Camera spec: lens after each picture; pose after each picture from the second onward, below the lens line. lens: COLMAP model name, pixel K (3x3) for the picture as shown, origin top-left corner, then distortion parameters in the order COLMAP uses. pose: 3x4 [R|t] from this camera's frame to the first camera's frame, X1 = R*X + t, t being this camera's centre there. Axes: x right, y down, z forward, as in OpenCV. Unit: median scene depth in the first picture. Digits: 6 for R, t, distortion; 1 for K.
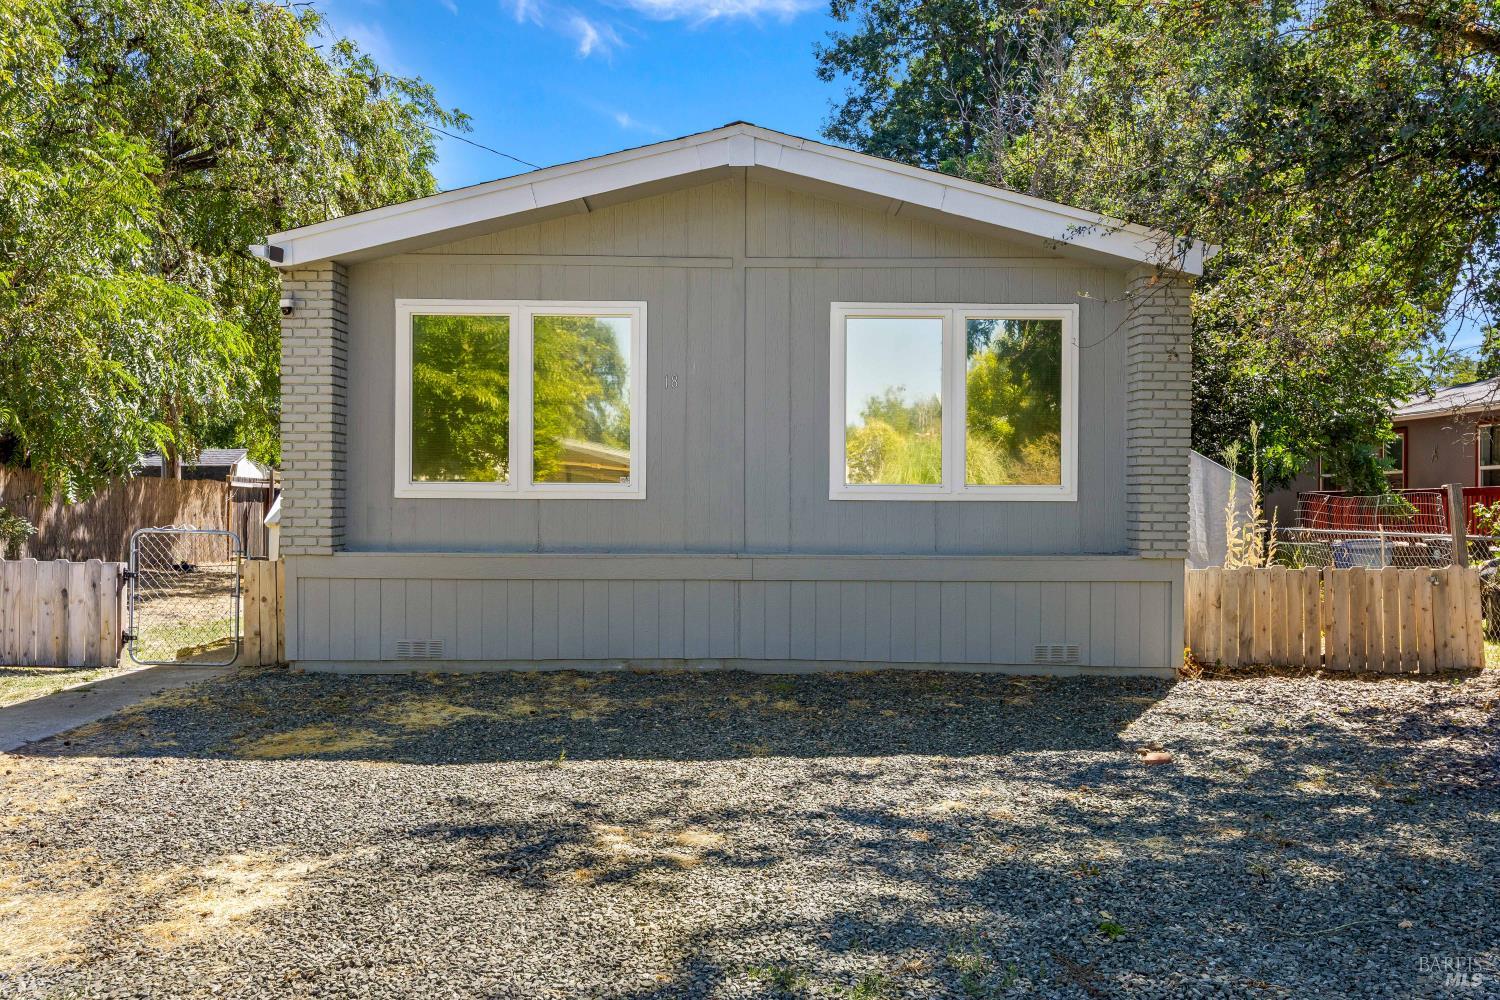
lens RADIAL K [[1233.0, 0, 747.6], [0, 1233.0, 506.4], [0, 0, 1]] dist [0.009726, -0.002771]
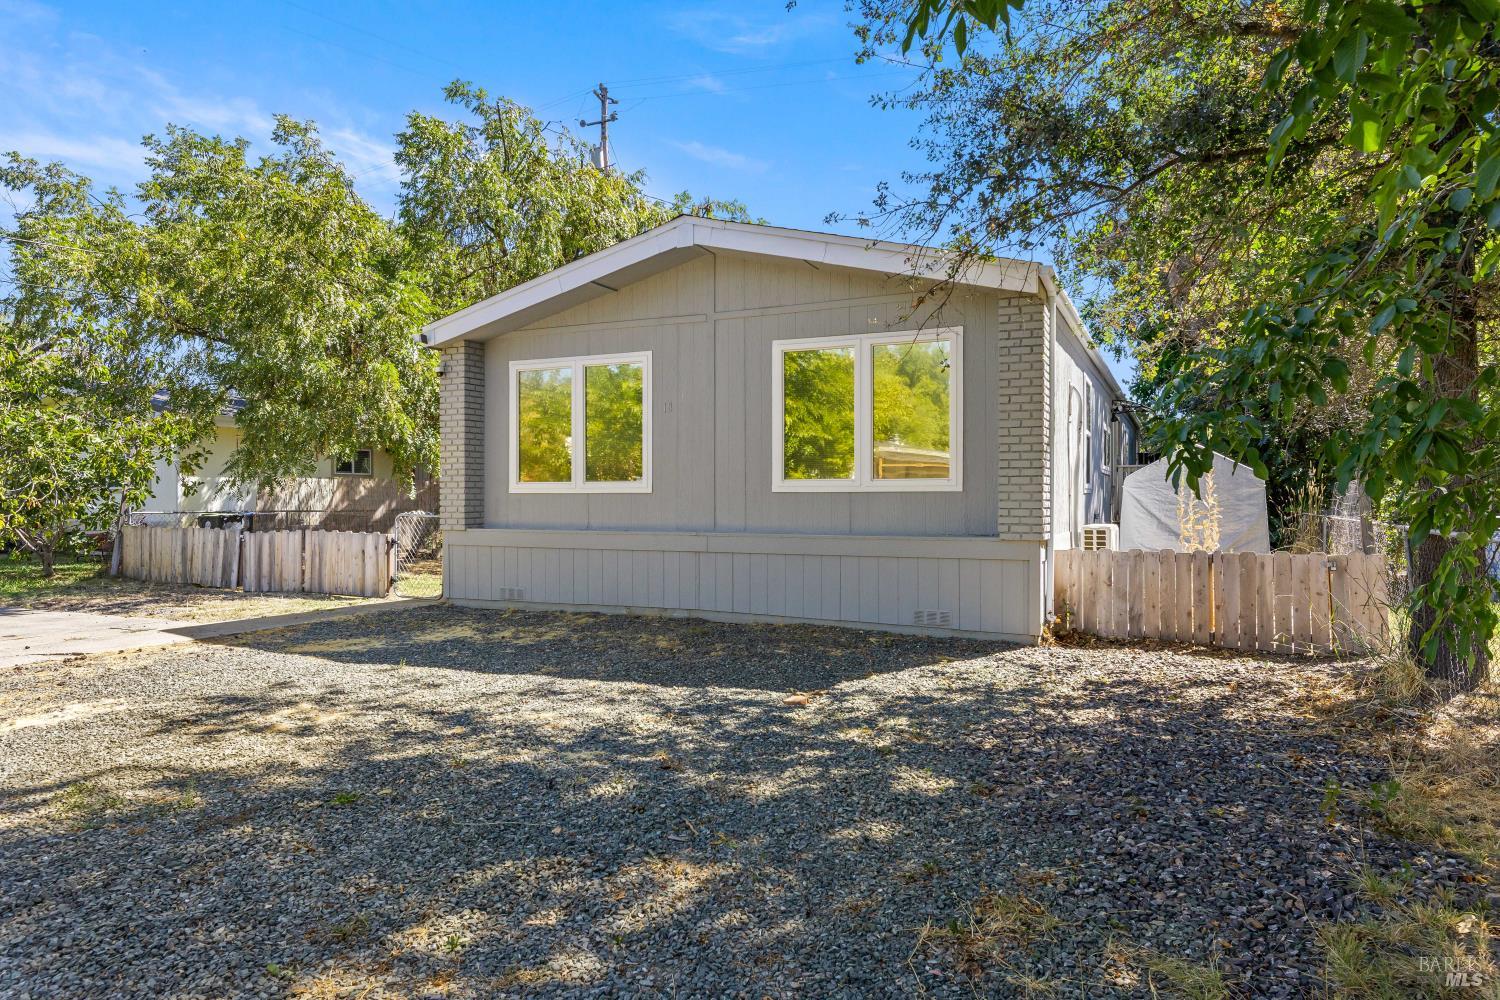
lens RADIAL K [[956.2, 0, 753.3], [0, 956.2, 492.9], [0, 0, 1]] dist [-0.001759, -0.000564]
pose [[0.899426, -0.007537, -0.437009, 0.490456], [0.005703, 0.999969, -0.005508, 0.001044], [0.437036, 0.002462, 0.899440, 0.080029]]
